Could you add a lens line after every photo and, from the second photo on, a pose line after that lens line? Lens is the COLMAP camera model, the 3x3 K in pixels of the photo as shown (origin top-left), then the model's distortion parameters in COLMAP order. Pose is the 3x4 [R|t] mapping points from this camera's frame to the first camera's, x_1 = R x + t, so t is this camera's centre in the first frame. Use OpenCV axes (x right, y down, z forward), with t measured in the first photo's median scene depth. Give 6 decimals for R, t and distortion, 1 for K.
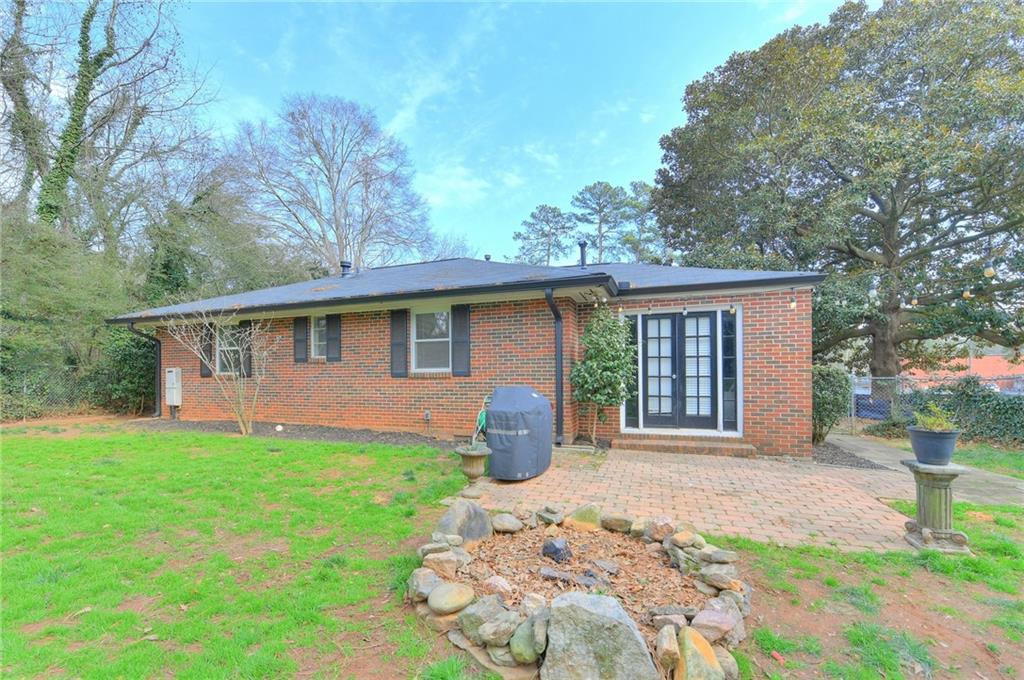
lens RADIAL K [[421.3, 0, 512.1], [0, 421.3, 399.4], [0, 0, 1]] dist [-0.014607, -0.000525]
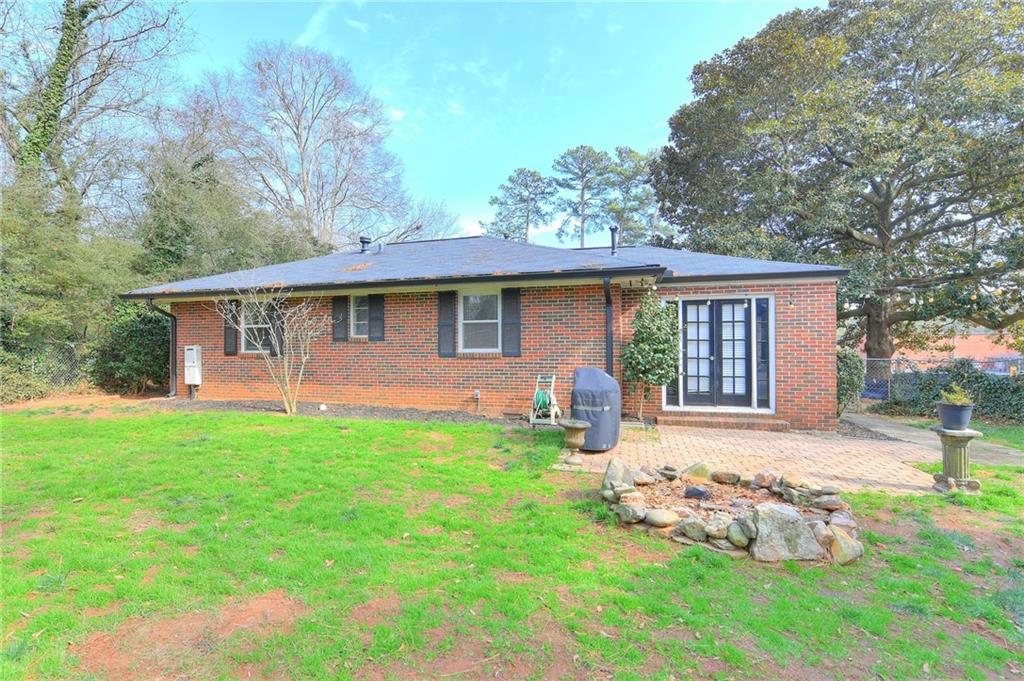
lens RADIAL K [[460.0, 0, 515.4], [0, 460.0, 376.6], [0, 0, 1]] dist [-0.016779, 0.000287]
pose [[0.997682, 0.002099, 0.068011, -0.163572], [-0.001881, 0.999993, -0.003257, -0.001879], [-0.068017, 0.003121, 0.997679, -0.117672]]
